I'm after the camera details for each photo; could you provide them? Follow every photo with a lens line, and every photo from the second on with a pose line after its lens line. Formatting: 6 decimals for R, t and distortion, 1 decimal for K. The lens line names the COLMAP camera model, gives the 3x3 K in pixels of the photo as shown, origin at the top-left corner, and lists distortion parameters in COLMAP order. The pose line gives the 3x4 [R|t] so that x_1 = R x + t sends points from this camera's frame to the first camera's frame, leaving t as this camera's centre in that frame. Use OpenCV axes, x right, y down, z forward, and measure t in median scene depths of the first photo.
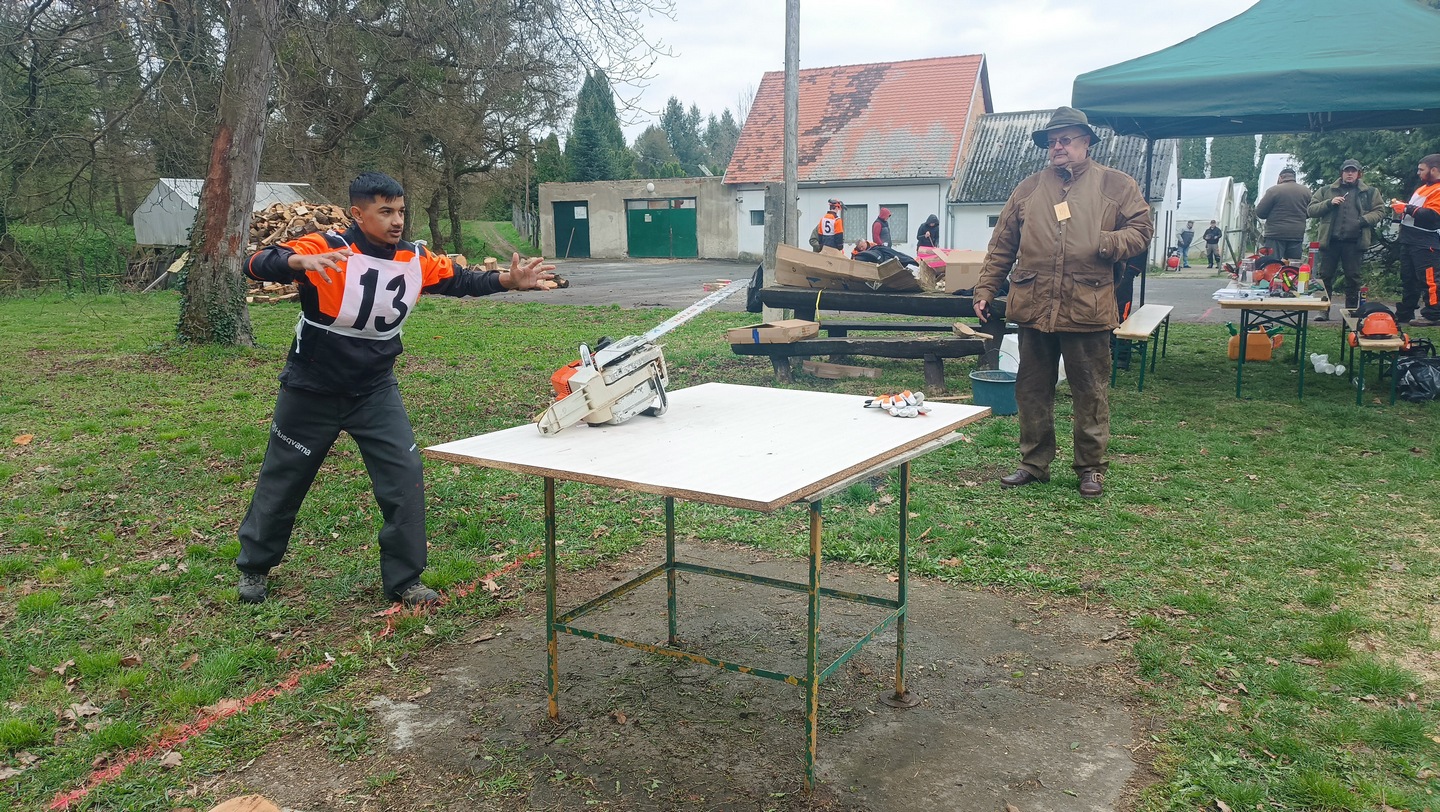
lens RADIAL K [[1059.4, 0, 718.3], [0, 1059.4, 392.0], [0, 0, 1]] dist [0.043048, -0.035879]
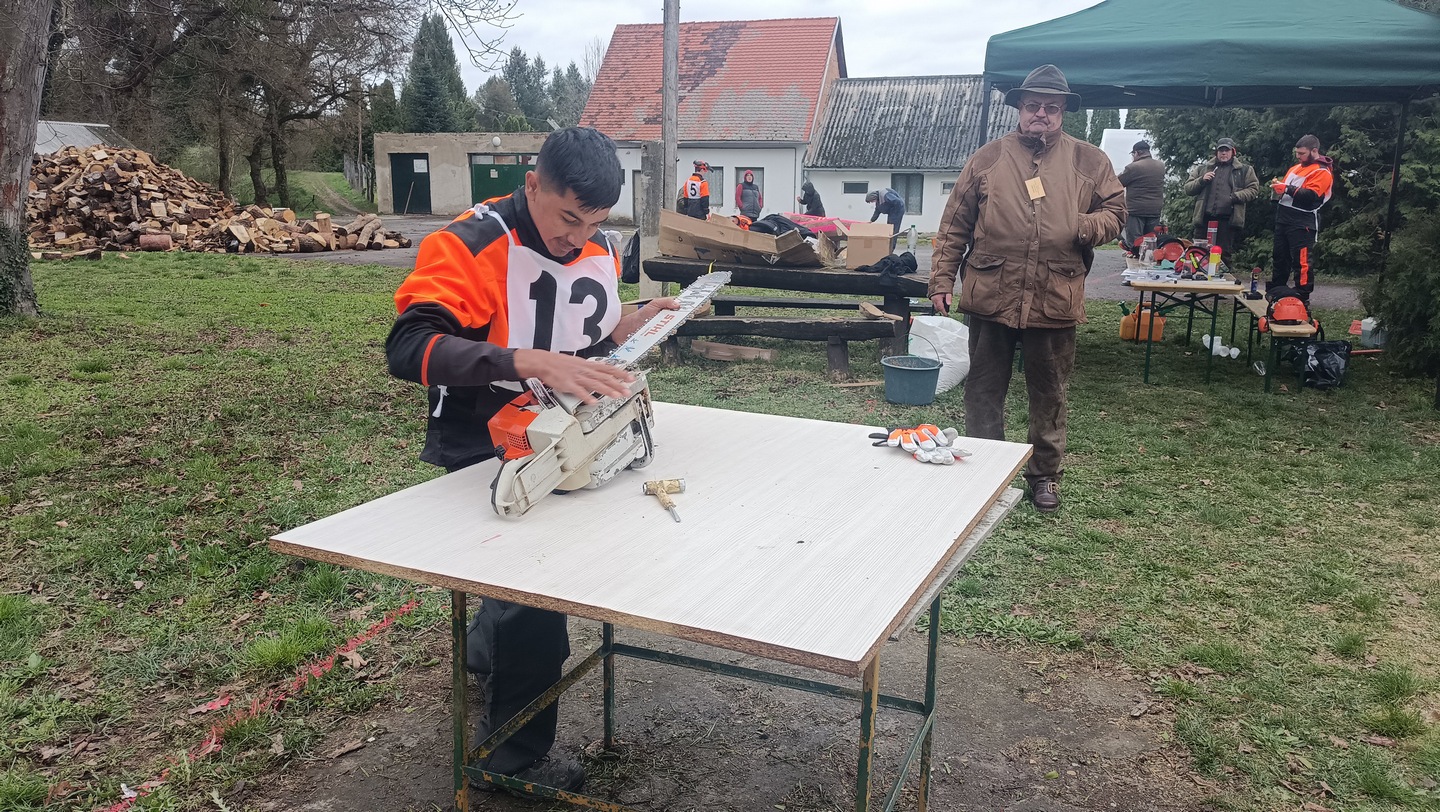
lens RADIAL K [[1059.4, 0, 718.3], [0, 1059.4, 392.0], [0, 0, 1]] dist [0.043048, -0.035879]
pose [[0.989361, -0.002642, 0.145457, -0.031207], [-0.002722, 0.999324, 0.036670, -0.019319], [-0.145456, -0.036676, 0.988685, 0.098624]]
